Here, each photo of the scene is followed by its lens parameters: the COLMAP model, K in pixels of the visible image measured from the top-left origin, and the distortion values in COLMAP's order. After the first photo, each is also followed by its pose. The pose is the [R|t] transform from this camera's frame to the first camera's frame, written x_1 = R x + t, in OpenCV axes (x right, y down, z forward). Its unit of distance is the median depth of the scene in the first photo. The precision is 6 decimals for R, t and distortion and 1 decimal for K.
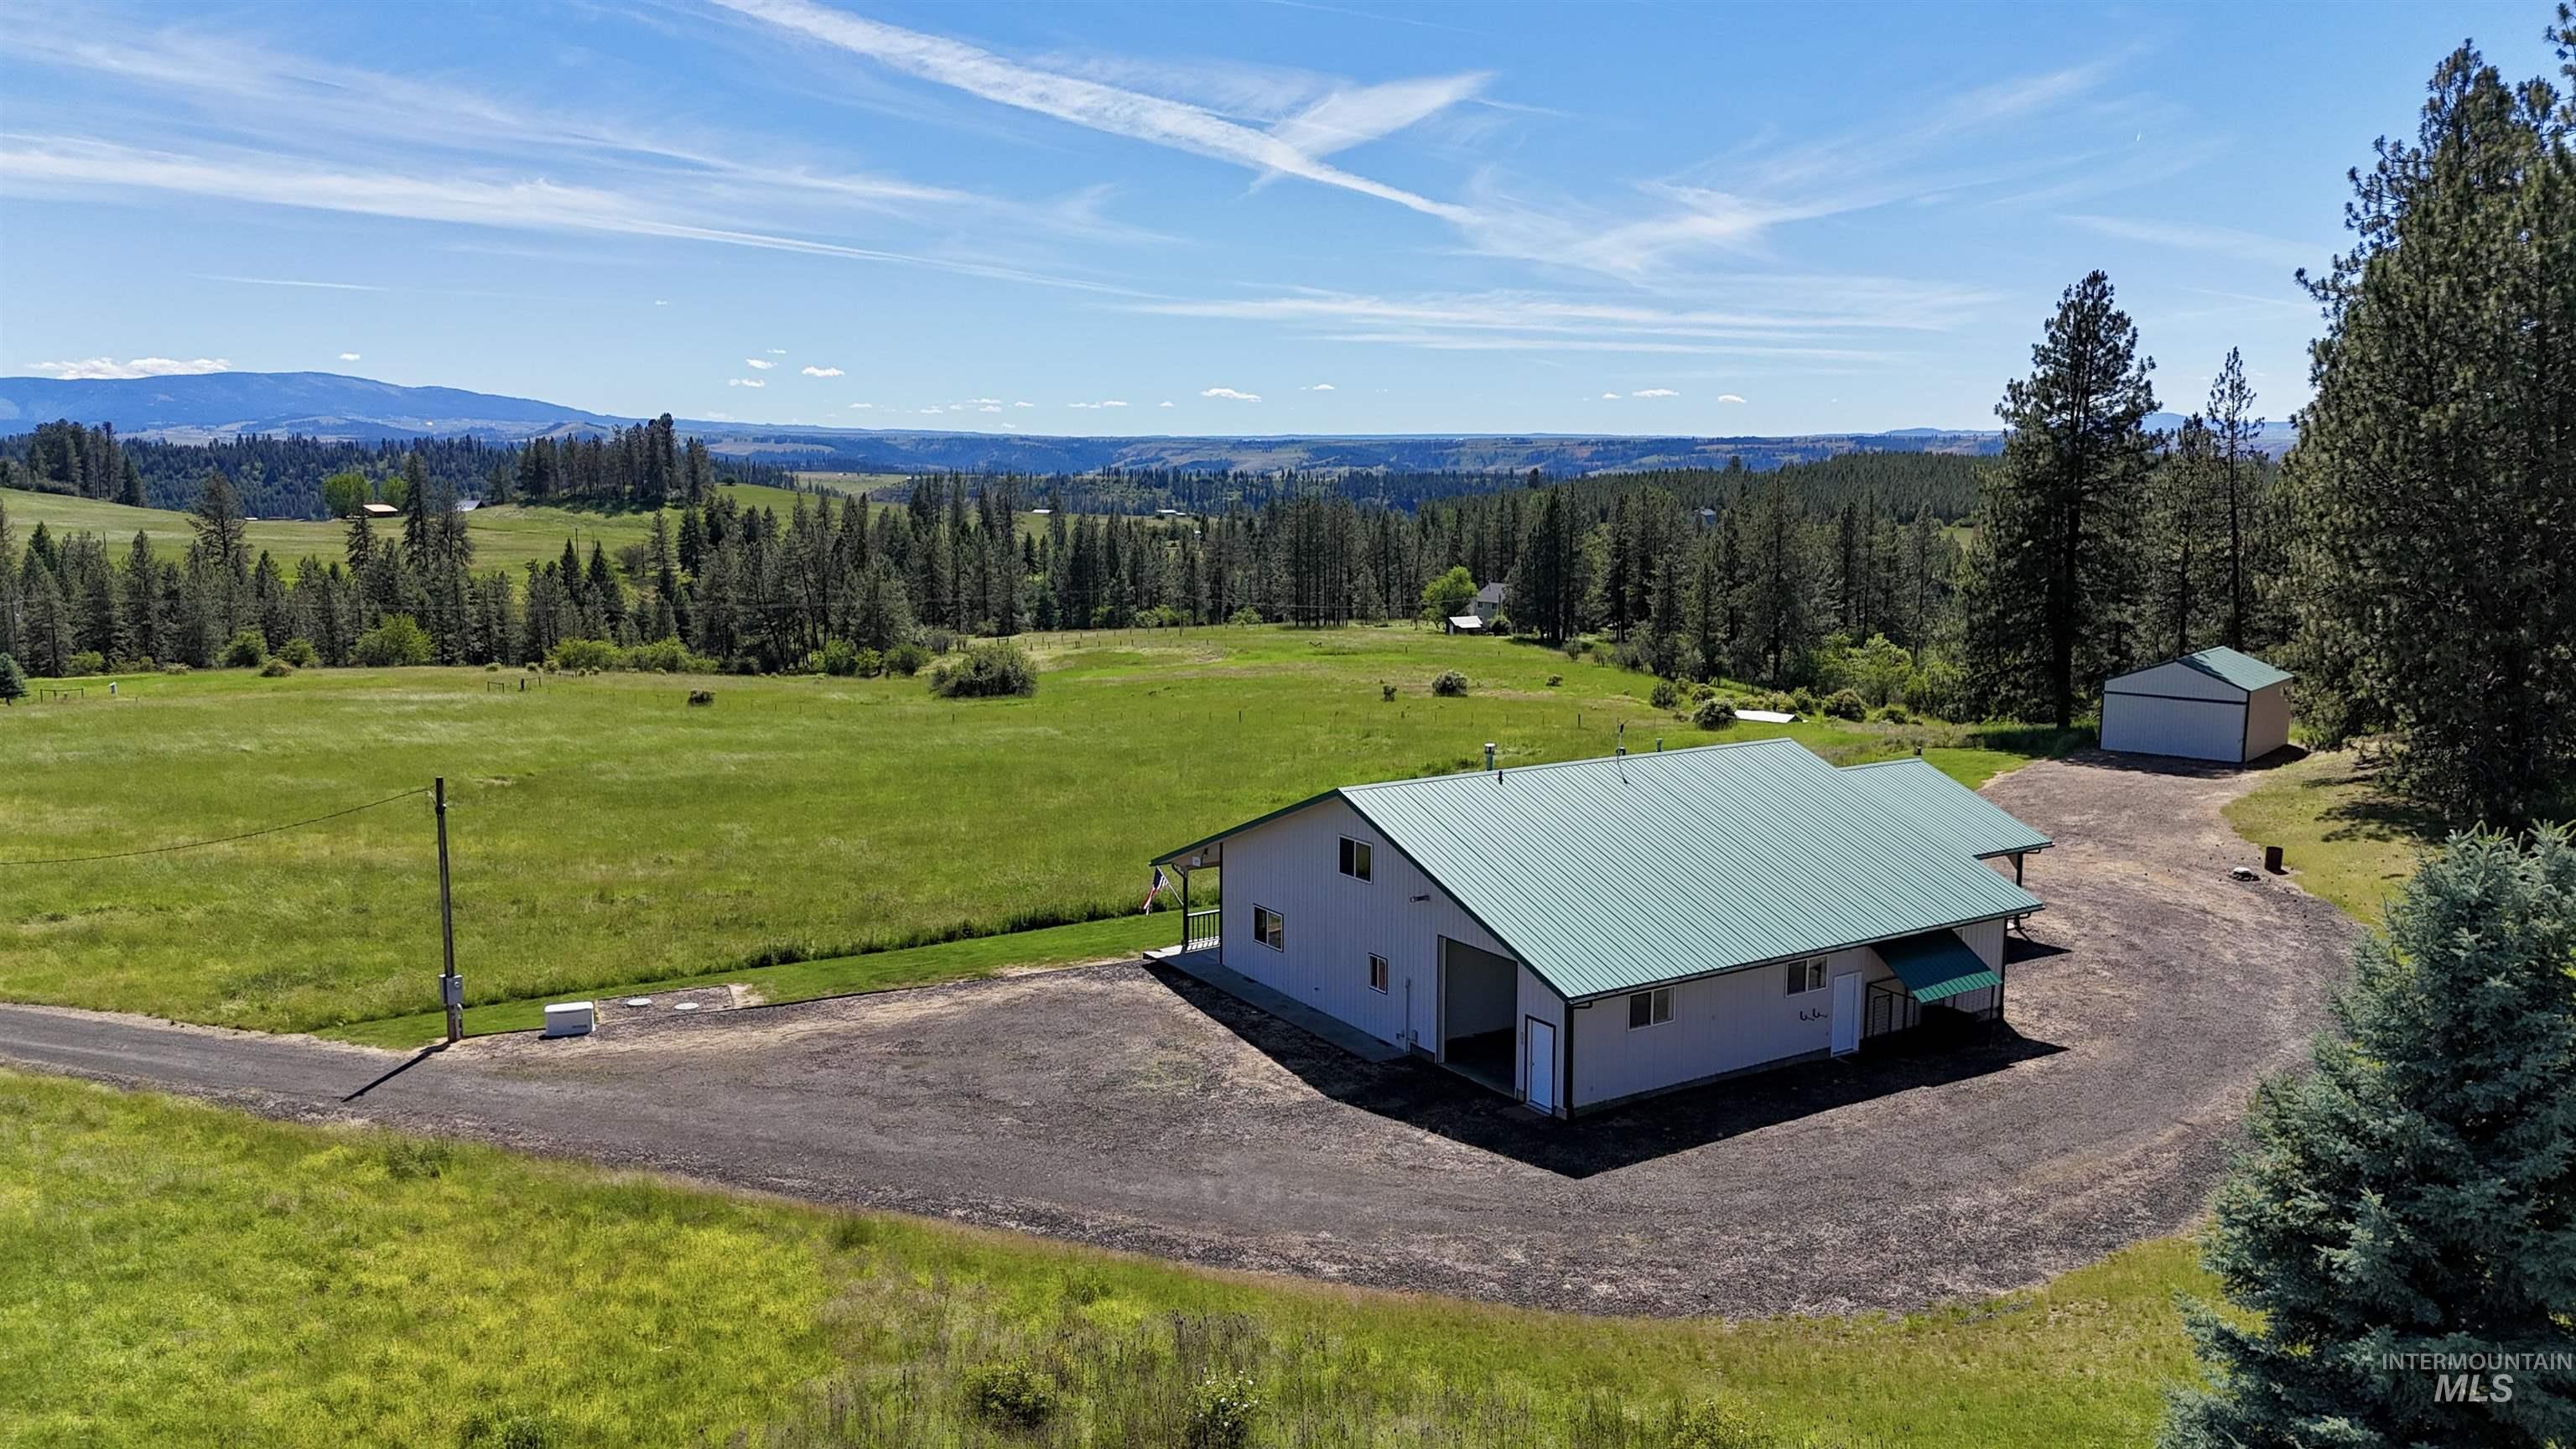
lens RADIAL K [[1902.3, 0, 1298.3], [0, 1902.3, 730.4], [0, 0, 1]] dist [0.034611, -0.007449]
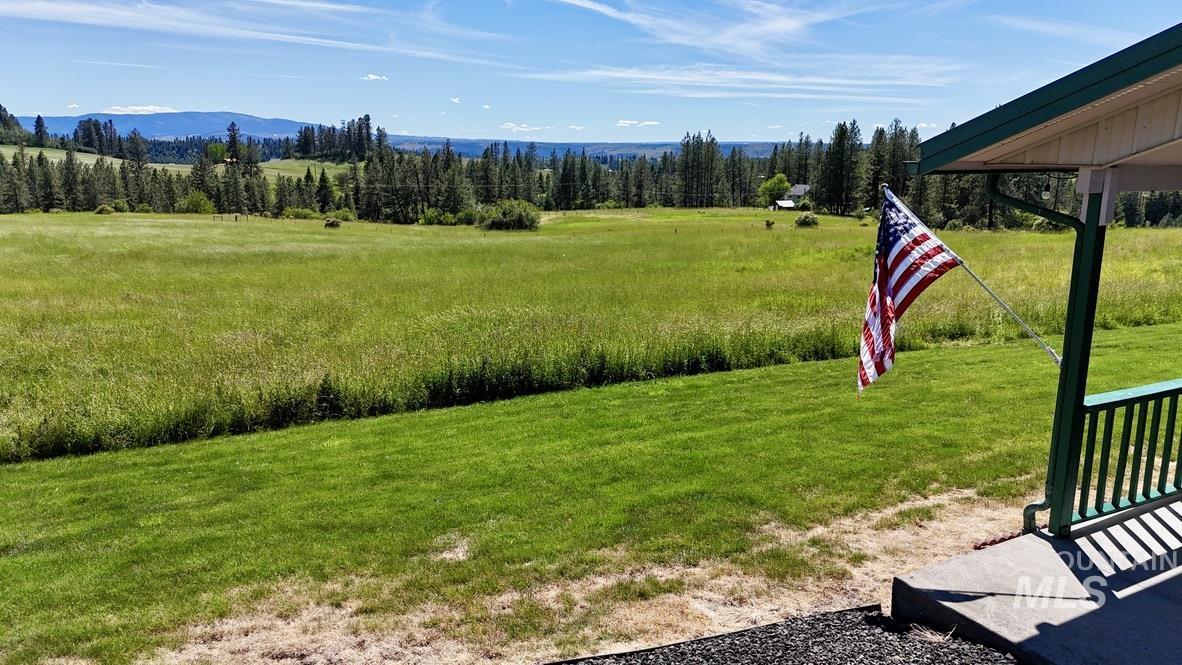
lens RADIAL K [[872.9, 0, 591.9], [0, 872.9, 330.4], [0, 0, 1]] dist [0.034611, -0.007449]
pose [[0.996432, 0.022541, -0.081332, -0.018006], [-0.017922, 0.998208, 0.057088, 0.014323], [0.082473, -0.055426, 0.995051, 0.152234]]
